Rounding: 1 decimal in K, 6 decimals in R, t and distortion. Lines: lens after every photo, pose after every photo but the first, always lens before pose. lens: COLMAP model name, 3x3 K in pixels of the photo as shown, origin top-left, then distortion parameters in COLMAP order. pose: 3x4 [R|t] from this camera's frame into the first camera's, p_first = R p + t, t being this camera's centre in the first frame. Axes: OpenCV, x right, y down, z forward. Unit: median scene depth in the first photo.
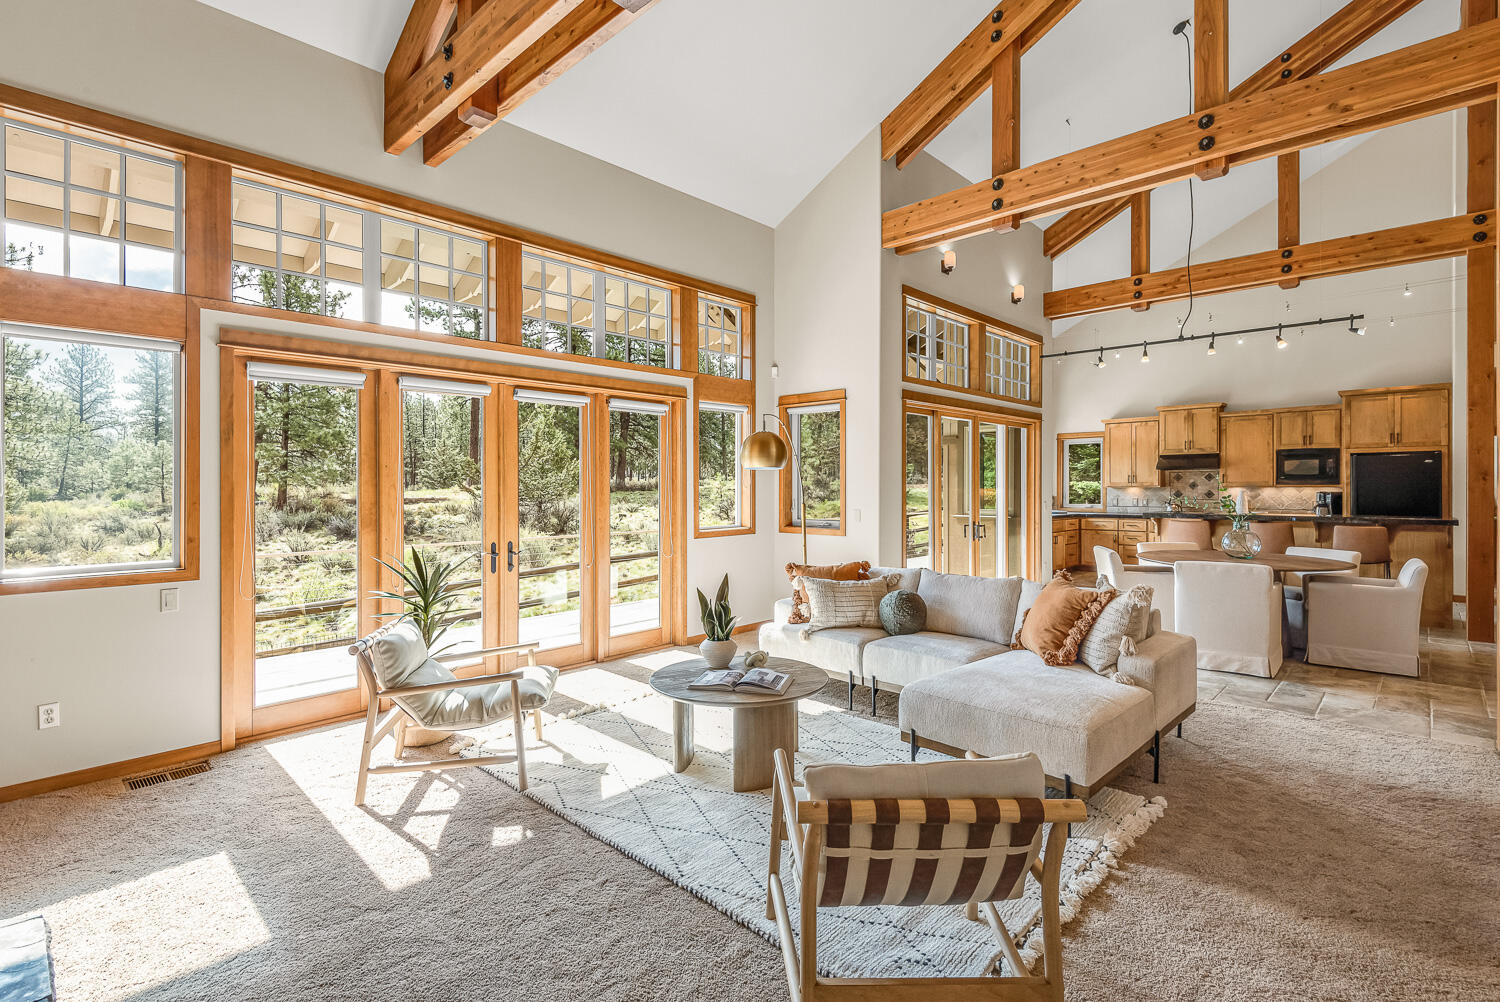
lens RADIAL K [[706.4, 0, 743.4], [0, 706.4, 491.7], [0, 0, 1]] dist [0.020545, -0.013736]
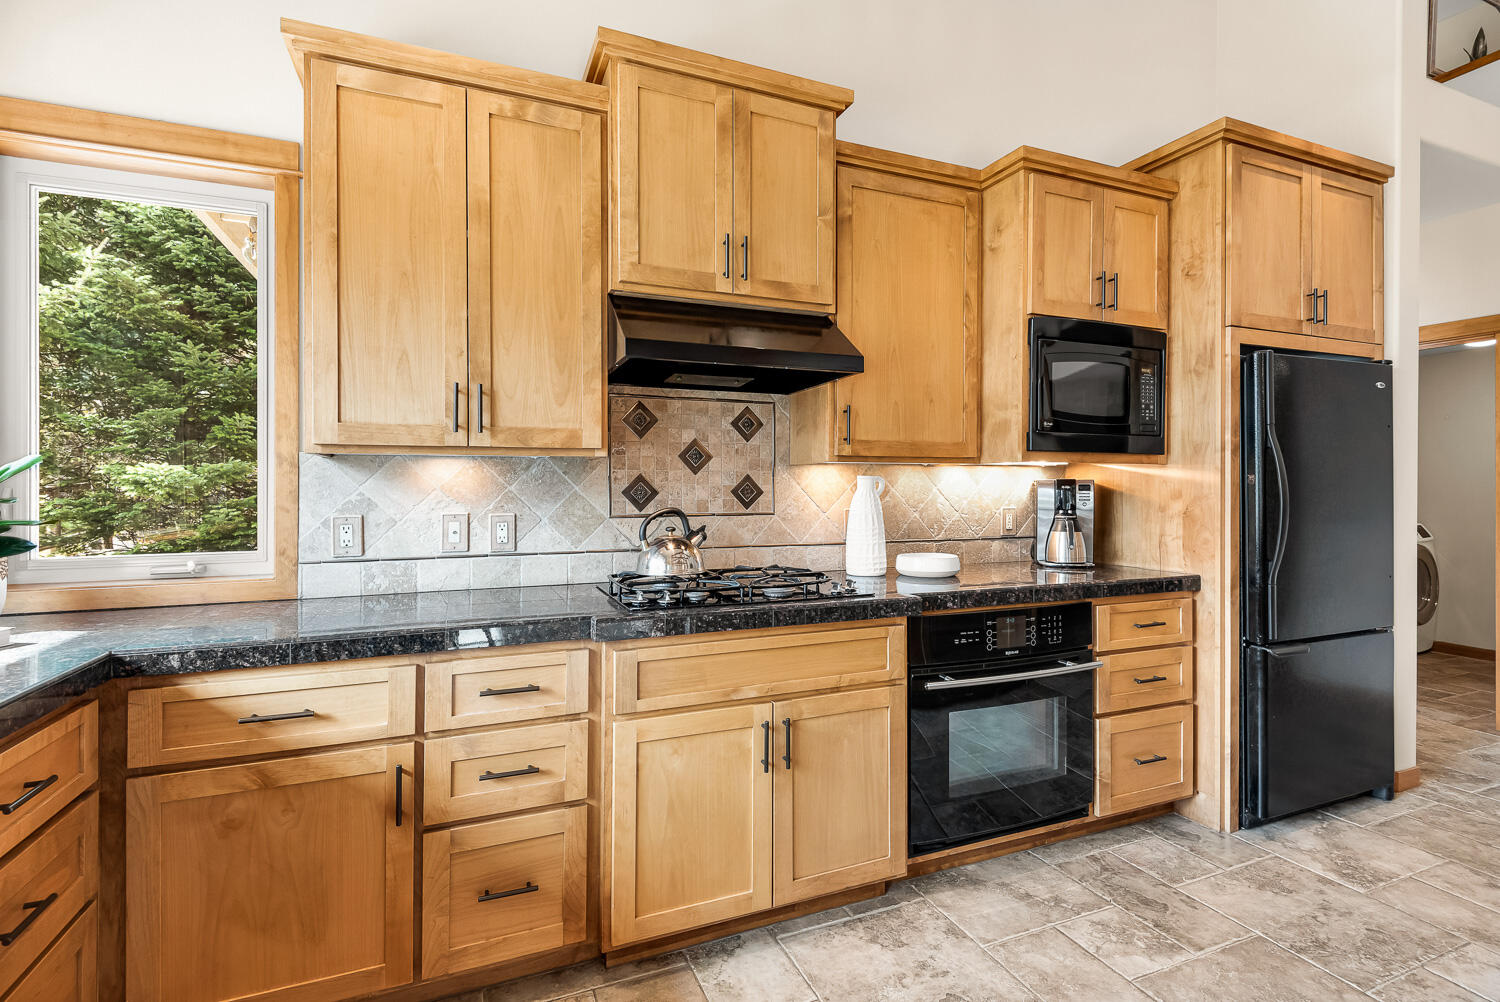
lens RADIAL K [[706.4, 0, 751.9], [0, 706.4, 477.9], [0, 0, 1]] dist [0.020545, -0.013736]
pose [[0.404570, 0.017750, 0.914335, 0.487033], [0.006659, 0.999728, -0.022354, 0.004668], [-0.914483, 0.015132, 0.404342, 1.013754]]
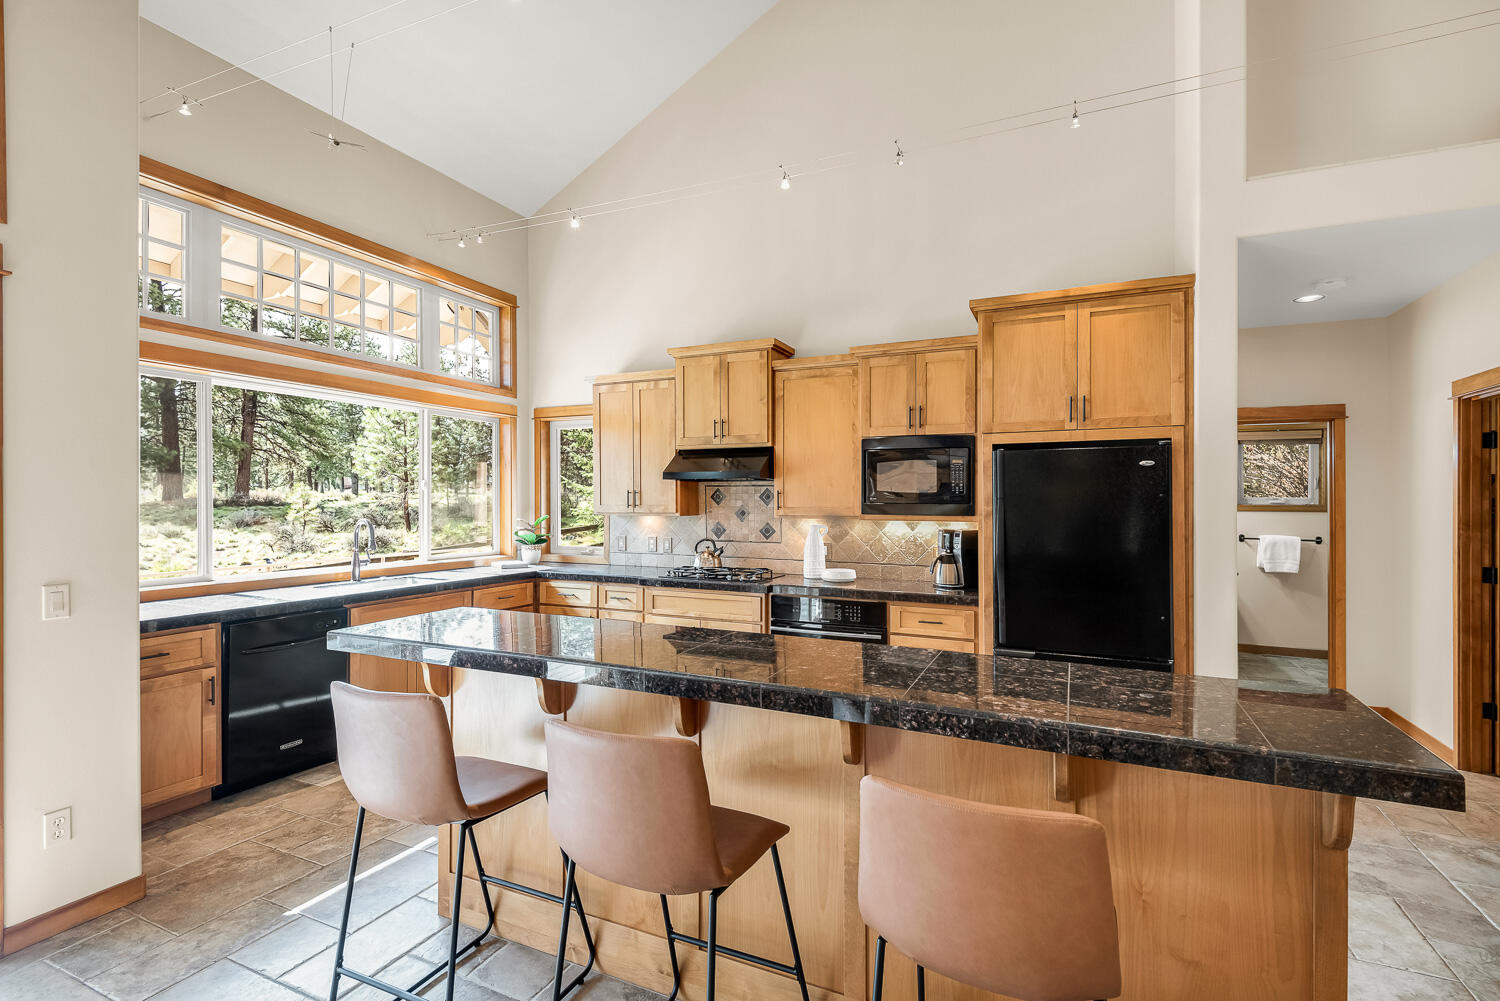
lens RADIAL K [[681.8, 0, 747.5], [0, 681.8, 493.4], [0, 0, 1]] dist [0.009608, -0.000446]
pose [[0.945155, 0.010921, 0.326438, 0.549598], [-0.004525, 0.999783, -0.020347, -0.014592], [-0.326590, 0.017754, 0.944999, 0.626590]]
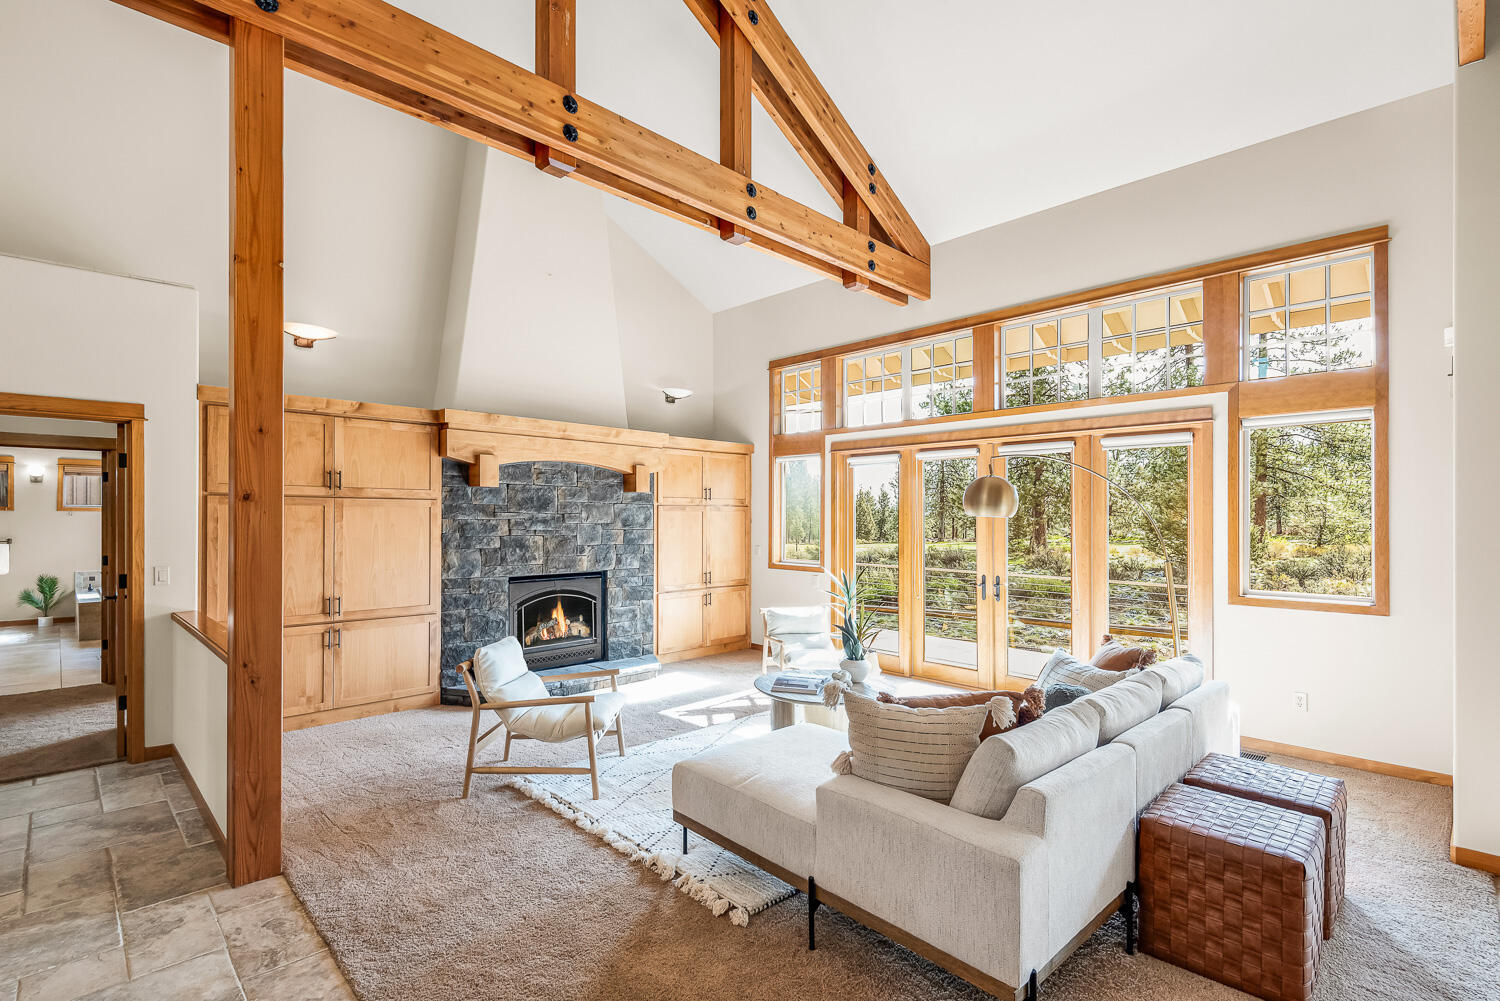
lens RADIAL K [[706.4, 0, 758.2], [0, 706.4, 523.0], [0, 0, 1]] dist [0.020545, -0.013736]
pose [[-0.030277, 0.013898, -0.999445, 0.460262], [-0.012306, 0.999822, 0.014276, -0.015913], [0.999466, 0.012731, -0.030100, 0.336565]]
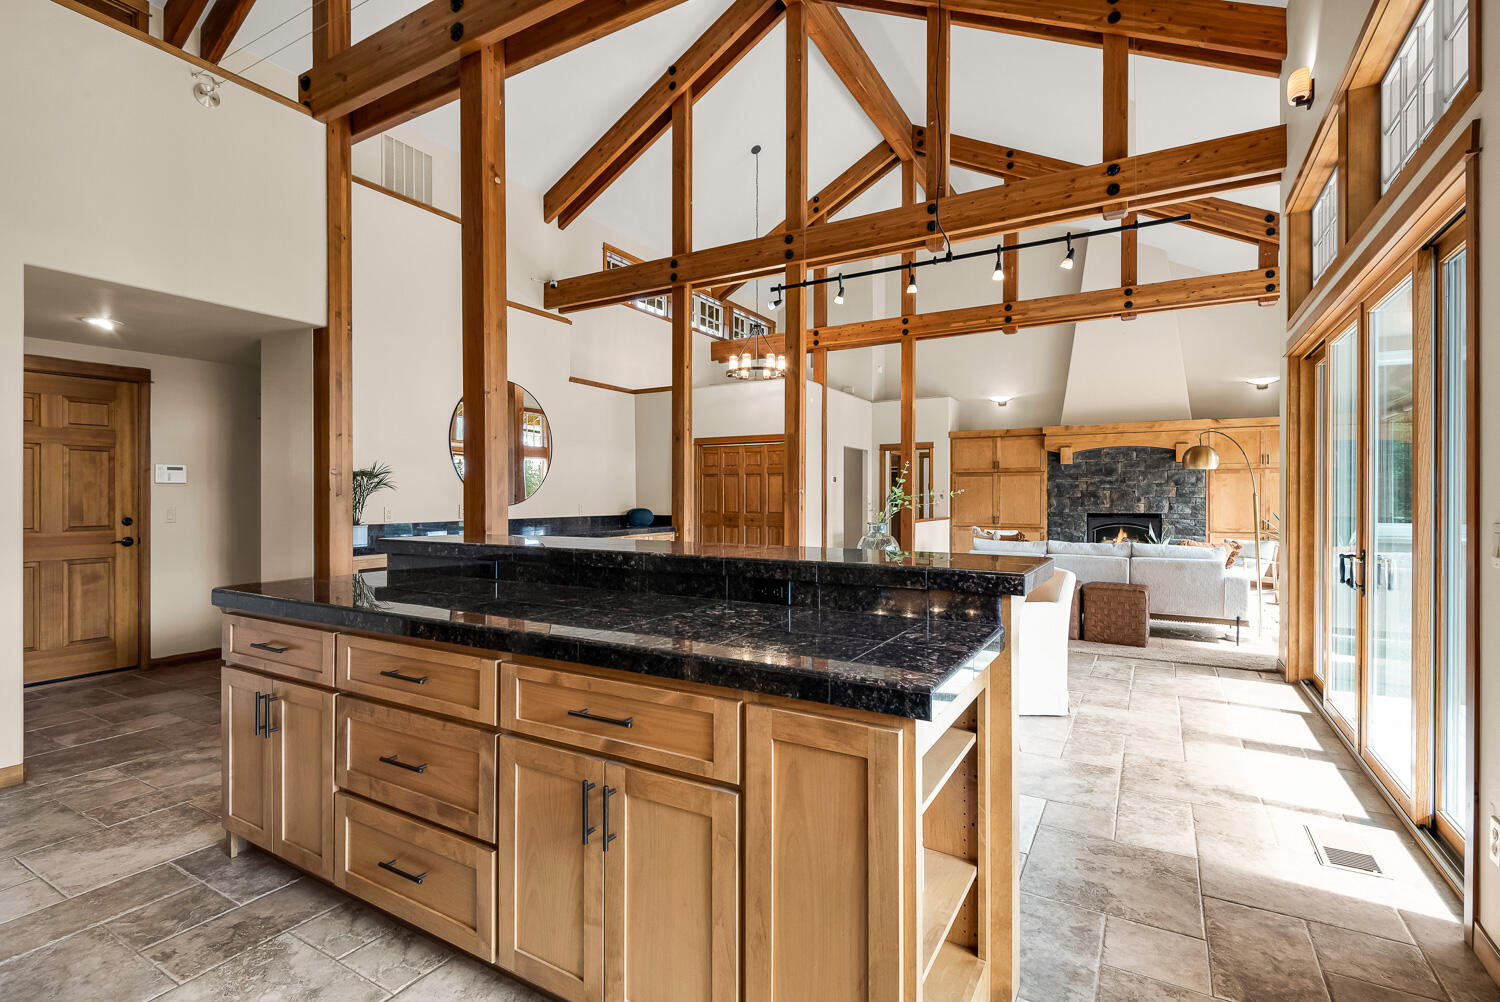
lens RADIAL K [[706.4, 0, 742.3], [0, 706.4, 498.1], [0, 0, 1]] dist [0.020545, -0.013736]
pose [[-0.973240, 0.006679, -0.229694, 0.637667], [0.004028, 0.999920, 0.012008, 0.003279], [0.229756, 0.010762, -0.973189, 1.067496]]
